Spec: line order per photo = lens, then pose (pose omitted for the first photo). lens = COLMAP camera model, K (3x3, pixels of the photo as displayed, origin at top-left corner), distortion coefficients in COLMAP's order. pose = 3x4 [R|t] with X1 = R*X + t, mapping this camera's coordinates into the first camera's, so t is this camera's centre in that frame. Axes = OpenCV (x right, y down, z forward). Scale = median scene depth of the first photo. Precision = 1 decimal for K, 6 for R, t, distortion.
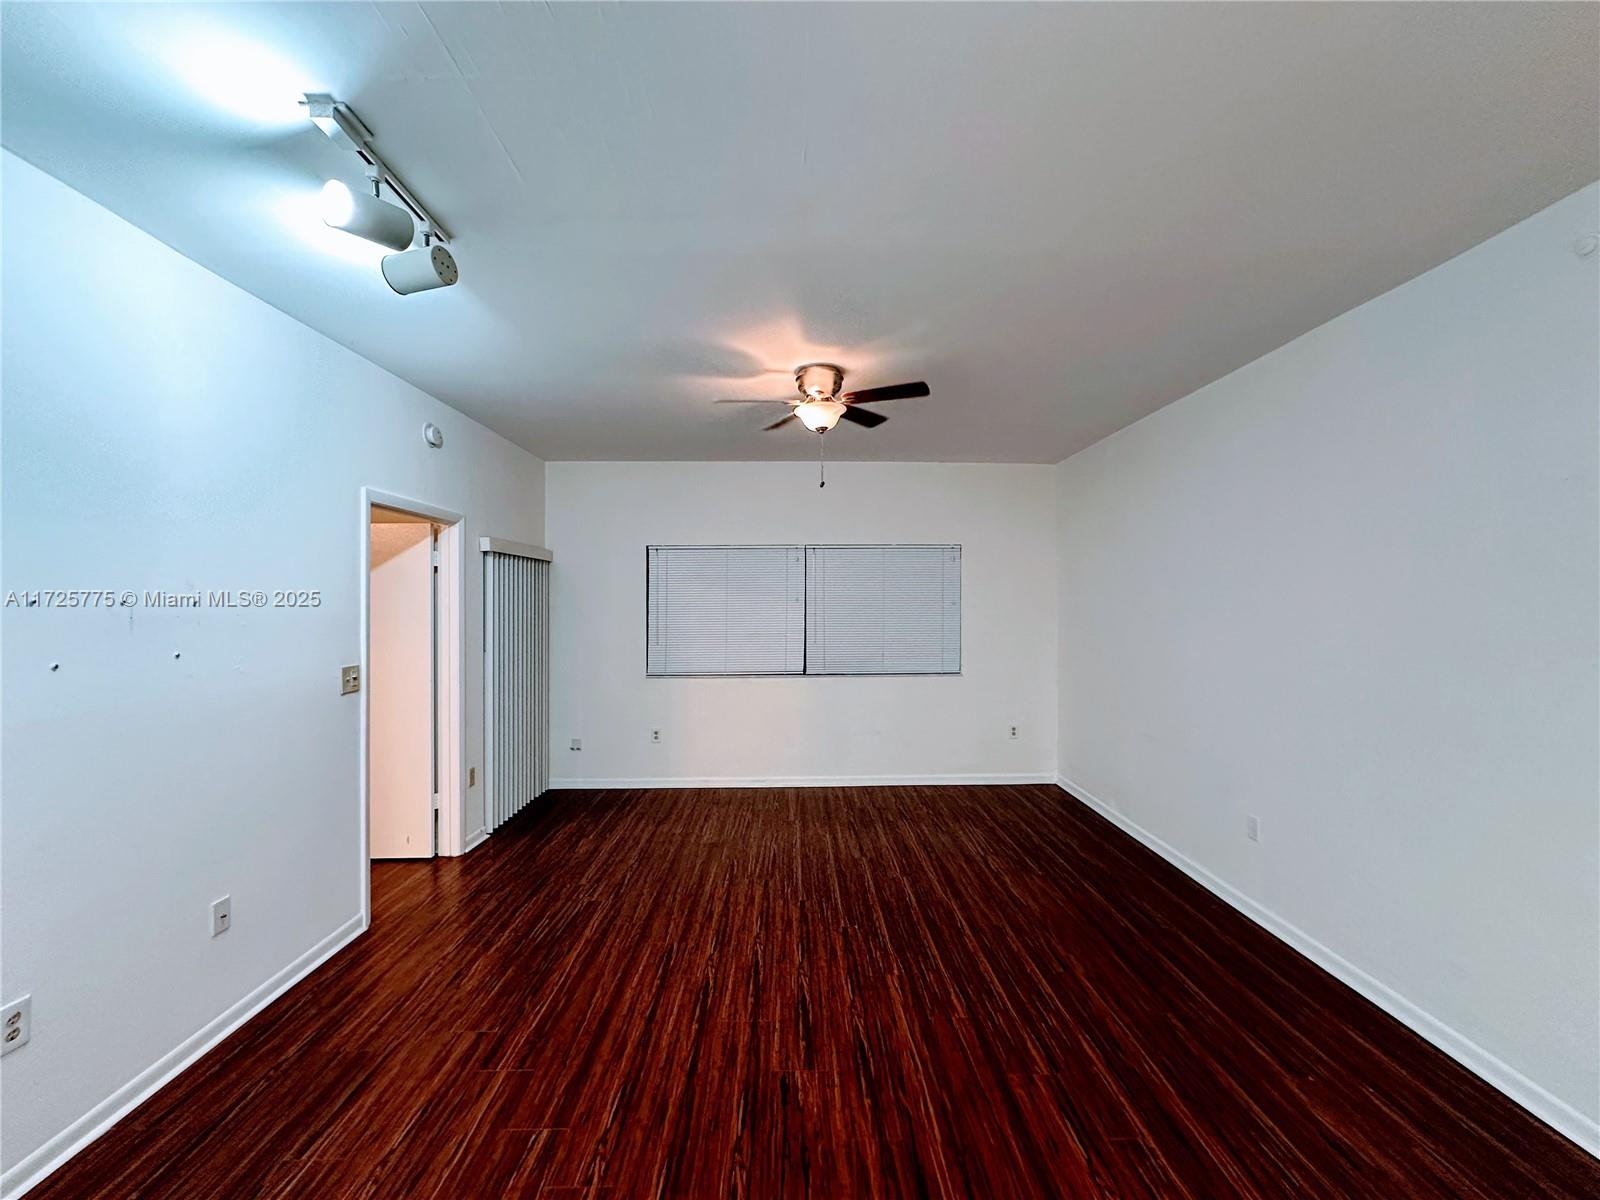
lens RADIAL K [[640.4, 0, 800.0], [0, 640.4, 600.0], [0, 0, 1]] dist [-0.001809, 0.000129]
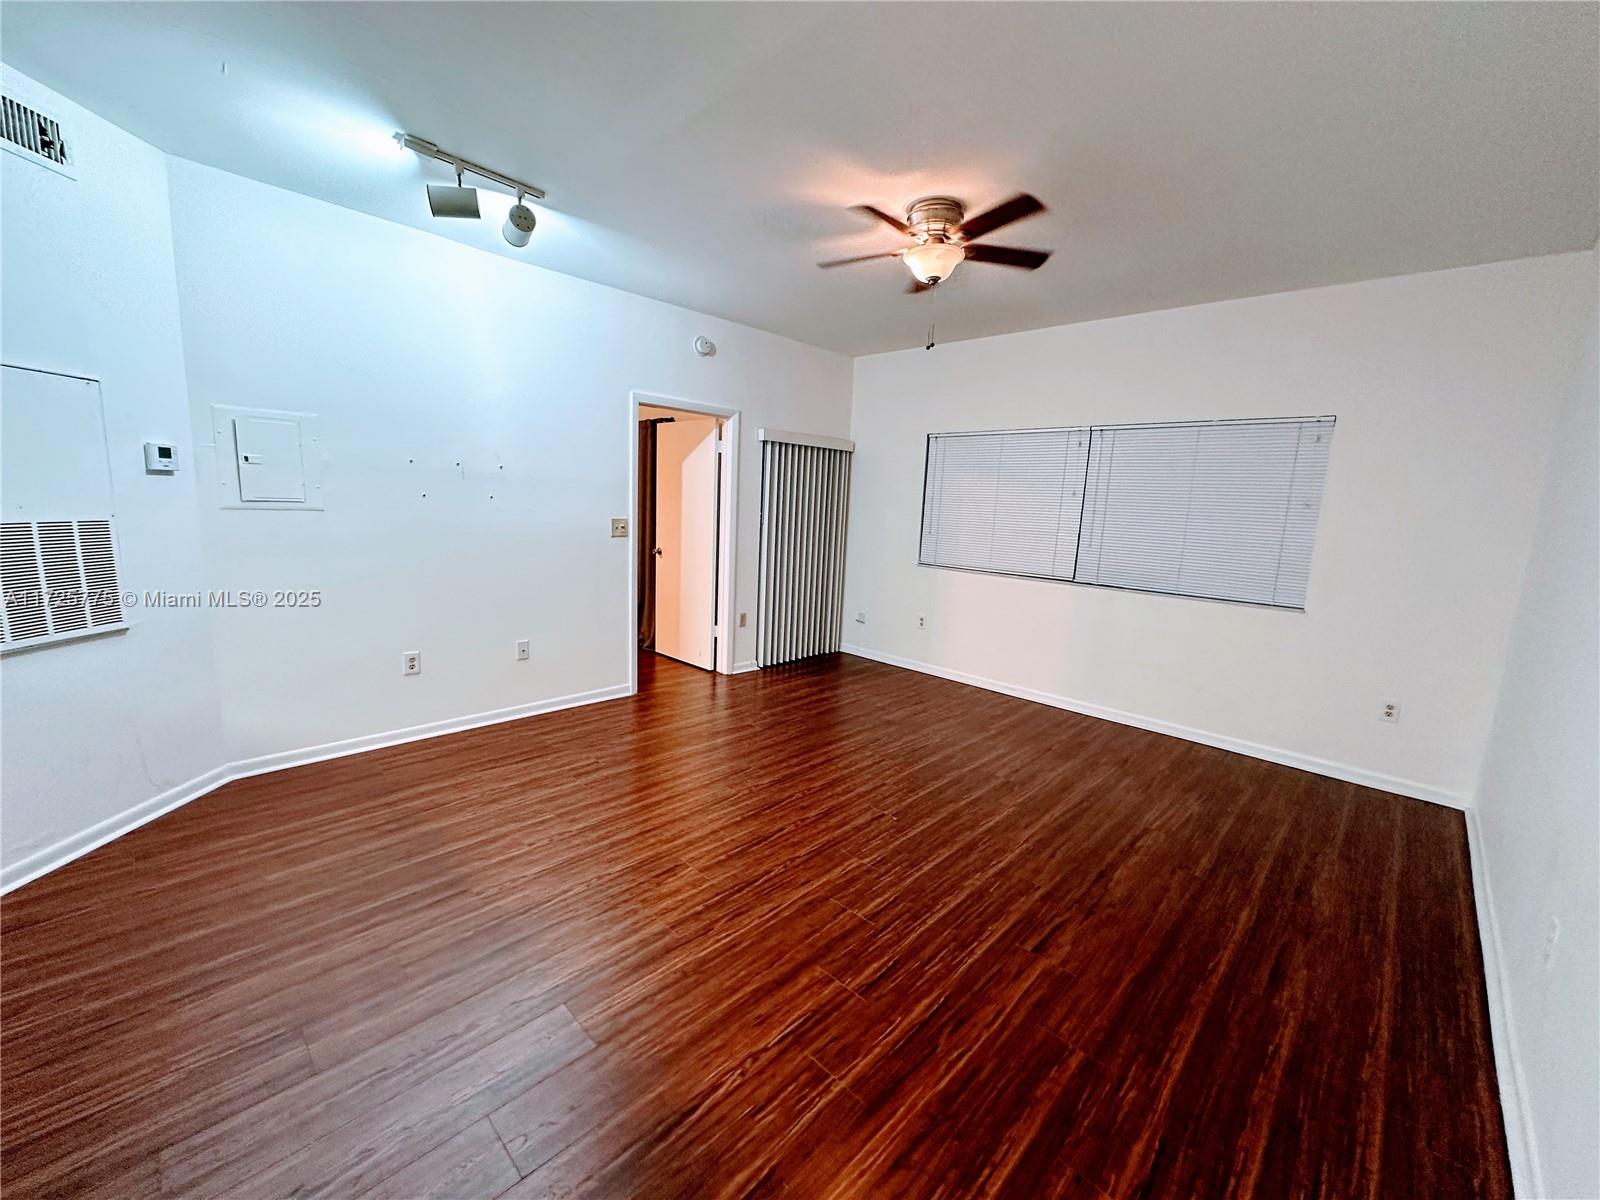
lens RADIAL K [[640.4, 0, 800.0], [0, 640.4, 600.0], [0, 0, 1]] dist [-0.001809, 0.000129]
pose [[0.699205, 0.144976, -0.700067, 0.492035], [-0.043304, 0.986013, 0.160942, 0.025167], [0.713608, -0.082216, 0.695704, 0.195147]]
